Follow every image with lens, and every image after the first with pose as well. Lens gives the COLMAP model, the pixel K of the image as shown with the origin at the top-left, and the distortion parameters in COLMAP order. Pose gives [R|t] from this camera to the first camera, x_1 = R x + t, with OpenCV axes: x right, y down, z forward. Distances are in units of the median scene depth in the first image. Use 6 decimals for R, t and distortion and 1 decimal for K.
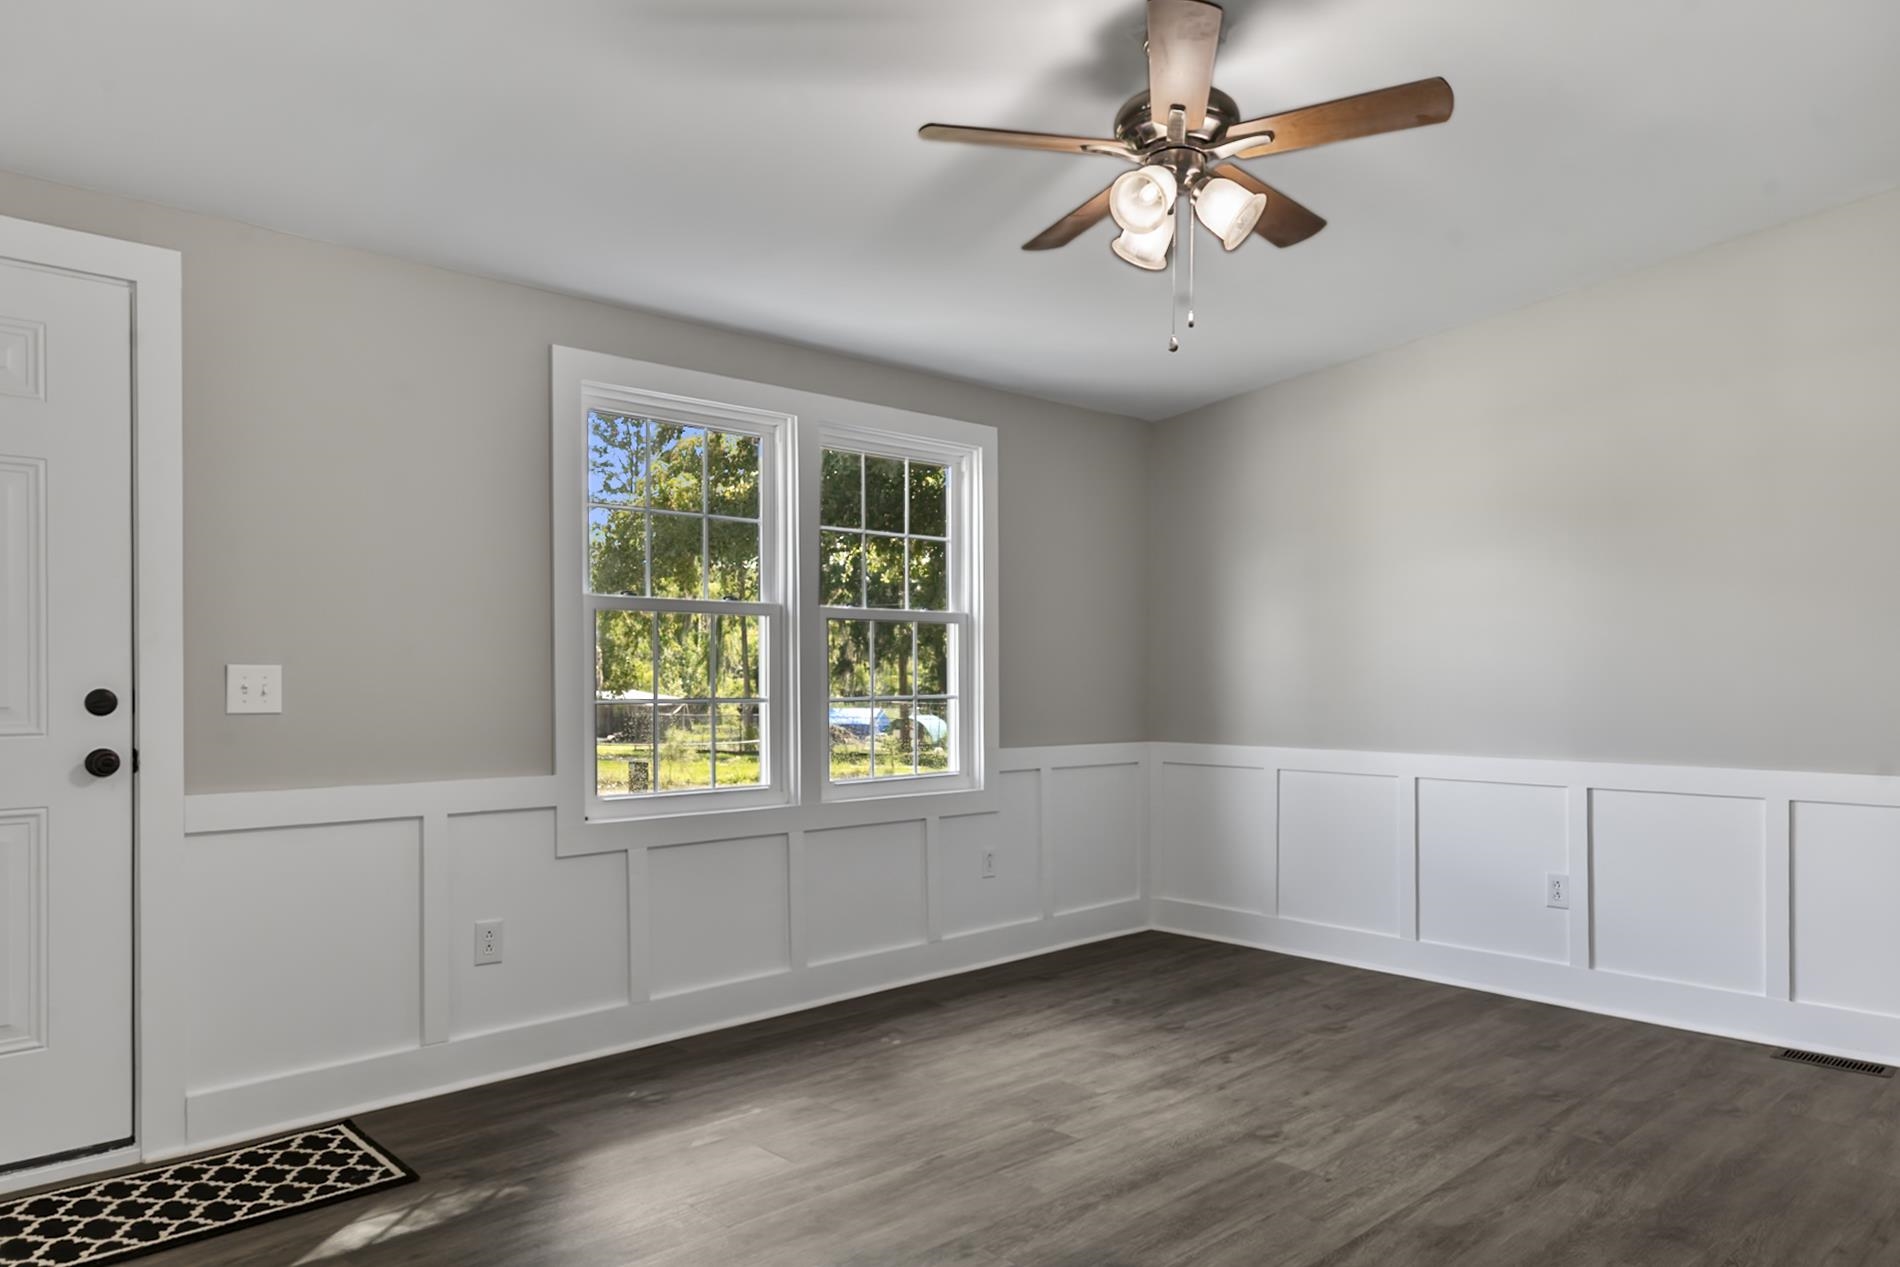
lens RADIAL K [[1246.5, 0, 982.7], [0, 1246.5, 683.3], [0, 0, 1]] dist [0.018852, -0.003586]
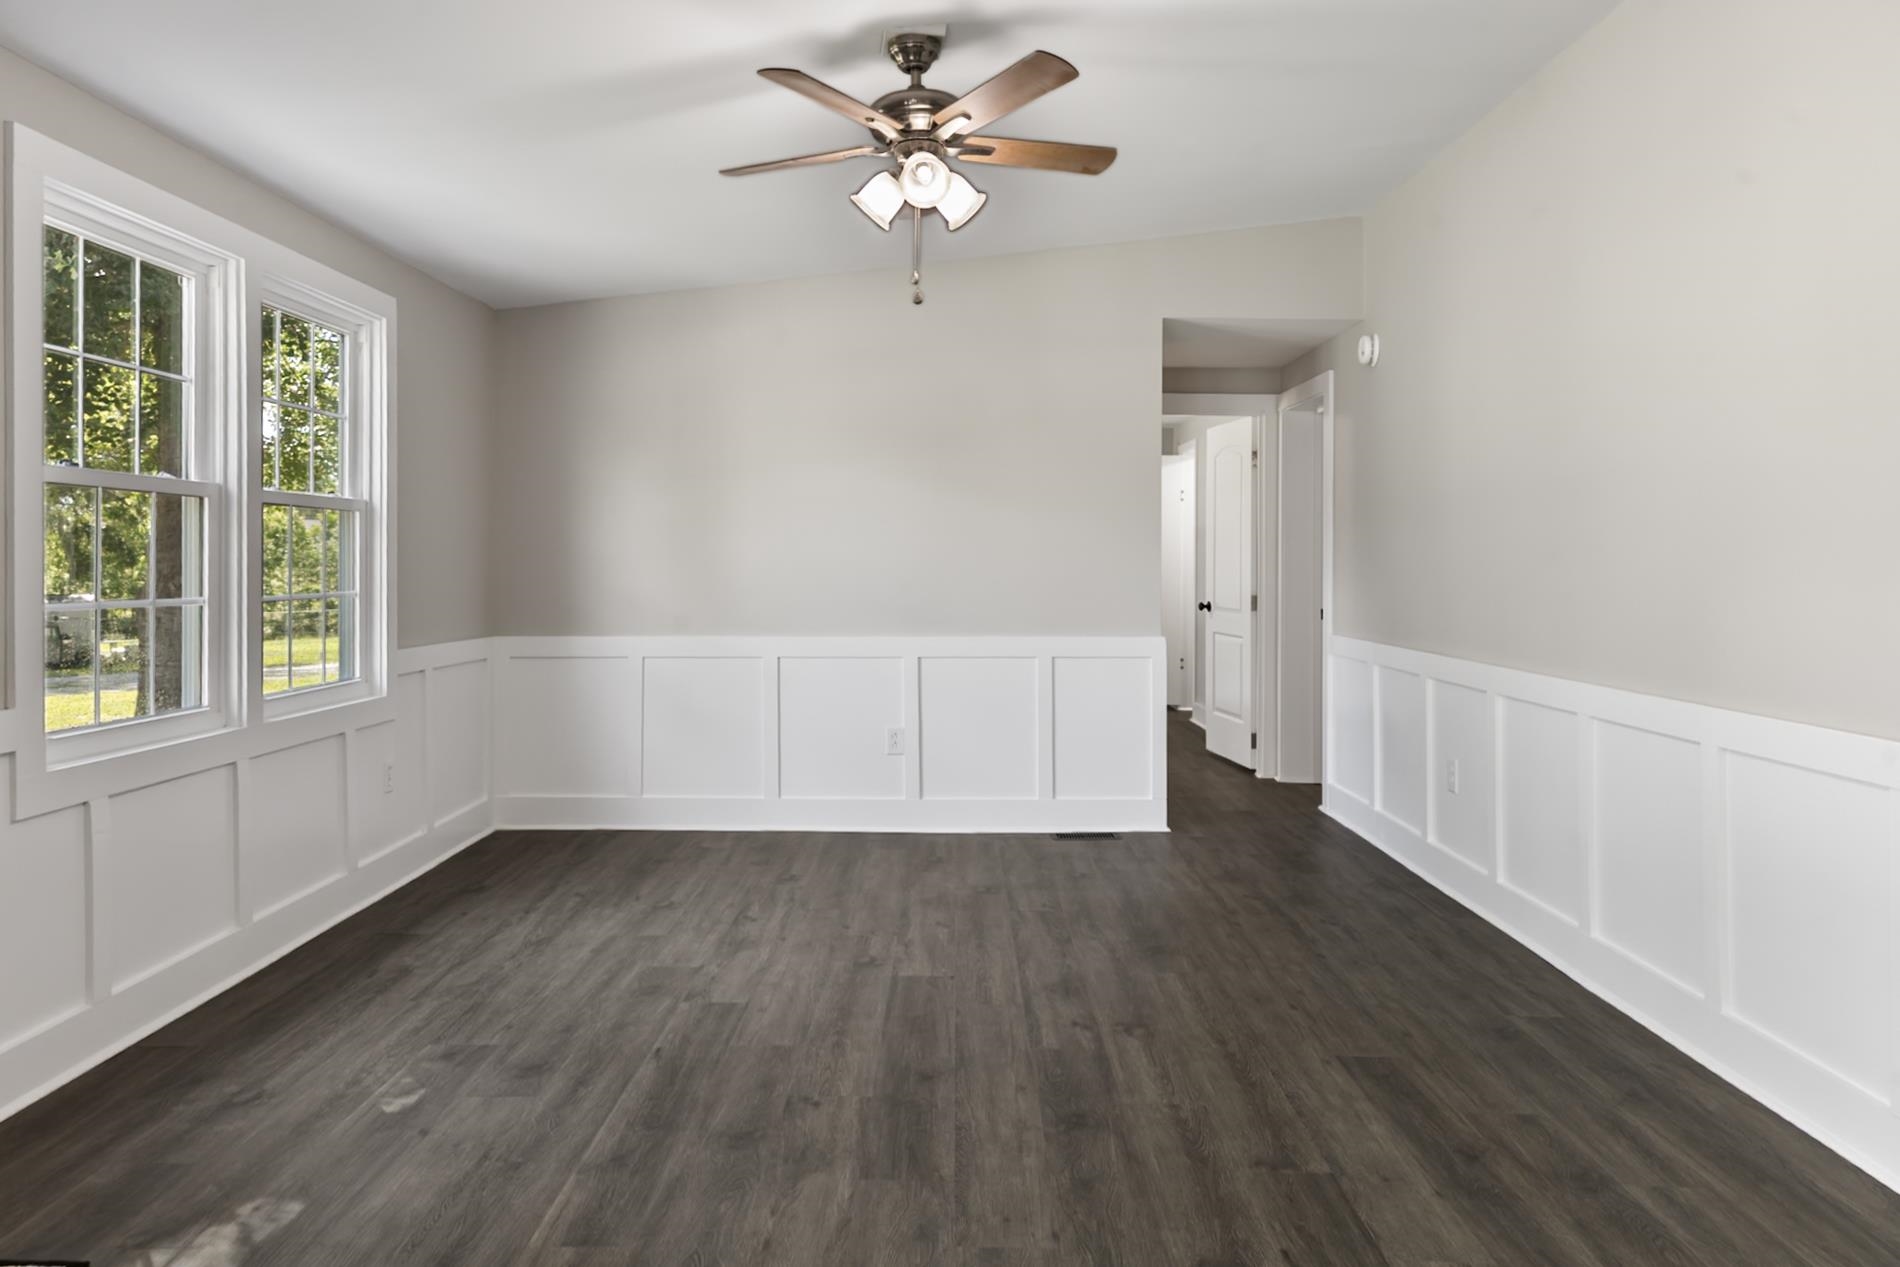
lens RADIAL K [[1246.5, 0, 946.2], [0, 1246.5, 549.1], [0, 0, 1]] dist [0.018852, -0.003586]
pose [[0.708128, 0.010575, 0.706005, -0.466017], [0.002314, 0.999848, -0.017296, -0.005748], [-0.706080, 0.013882, 0.707996, 0.090806]]
